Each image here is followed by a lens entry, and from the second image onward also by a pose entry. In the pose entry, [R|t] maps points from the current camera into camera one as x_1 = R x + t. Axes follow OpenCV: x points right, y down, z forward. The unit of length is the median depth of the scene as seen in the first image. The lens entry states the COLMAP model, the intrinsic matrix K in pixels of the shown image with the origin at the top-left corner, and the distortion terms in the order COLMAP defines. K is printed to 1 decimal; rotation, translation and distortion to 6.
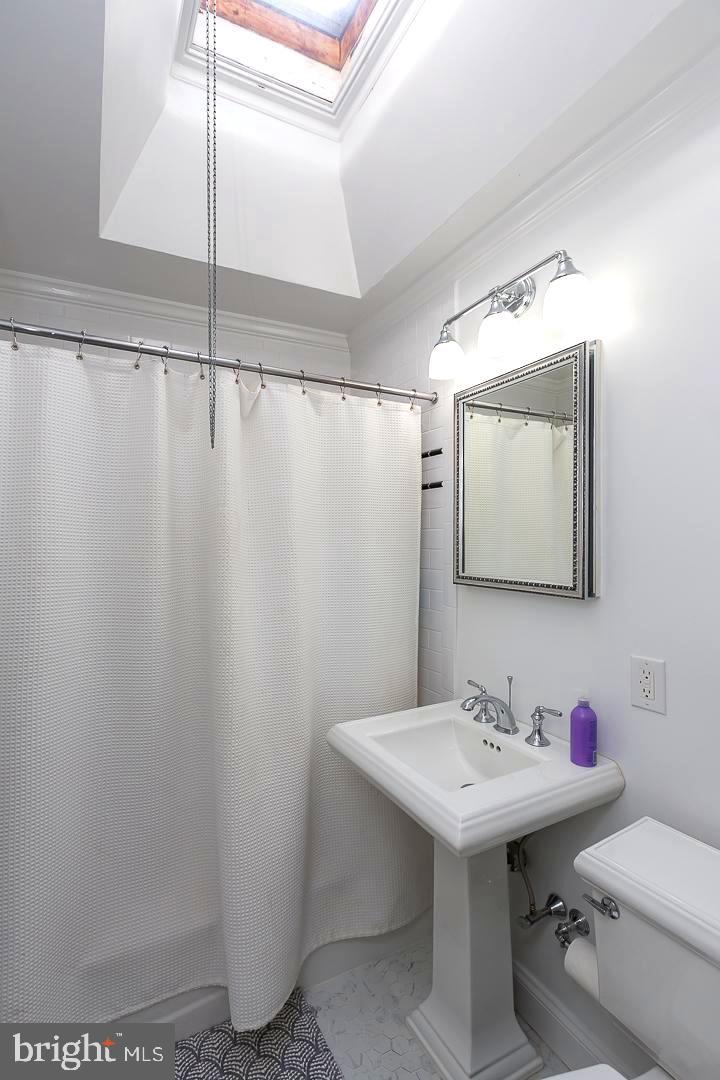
lens RADIAL K [[504.2, 0, 360.0], [0, 504.2, 540.0], [0, 0, 1]] dist [0.001303, 0.000085]
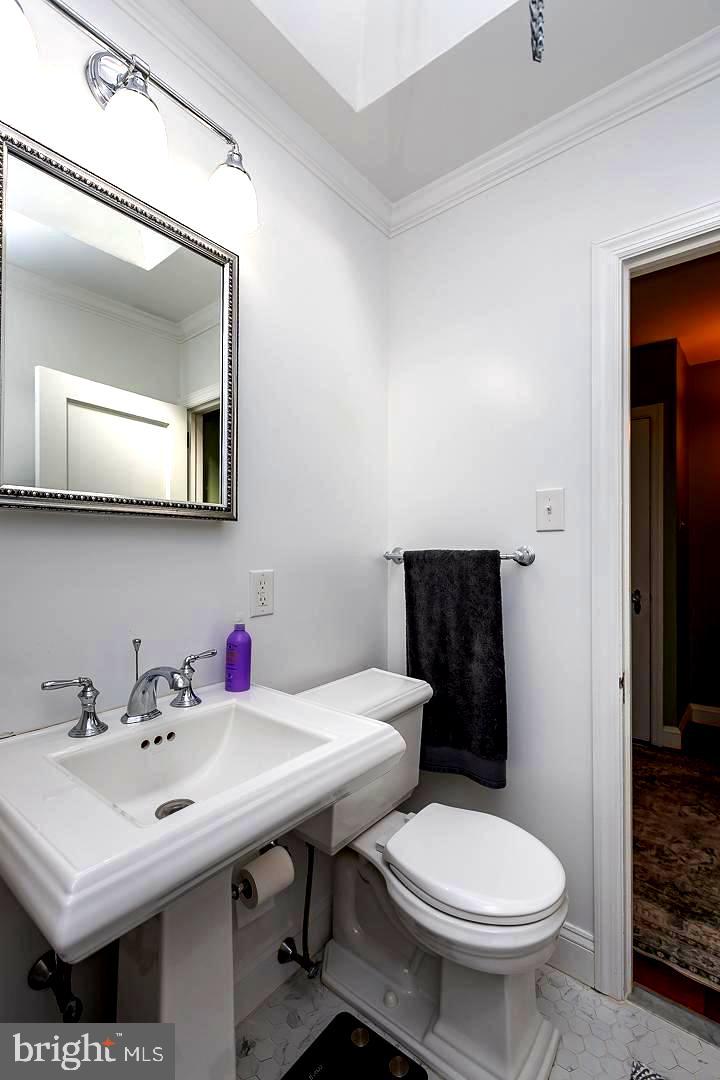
lens RADIAL K [[491.1, 0, 360.0], [0, 491.1, 540.0], [0, 0, 1]] dist [0.000810, 0.000076]
pose [[-0.389523, 0.014200, 0.920907, -0.513088], [-0.009159, 0.999772, -0.019291, 0.171362], [-0.920971, -0.015949, -0.389304, 1.150414]]
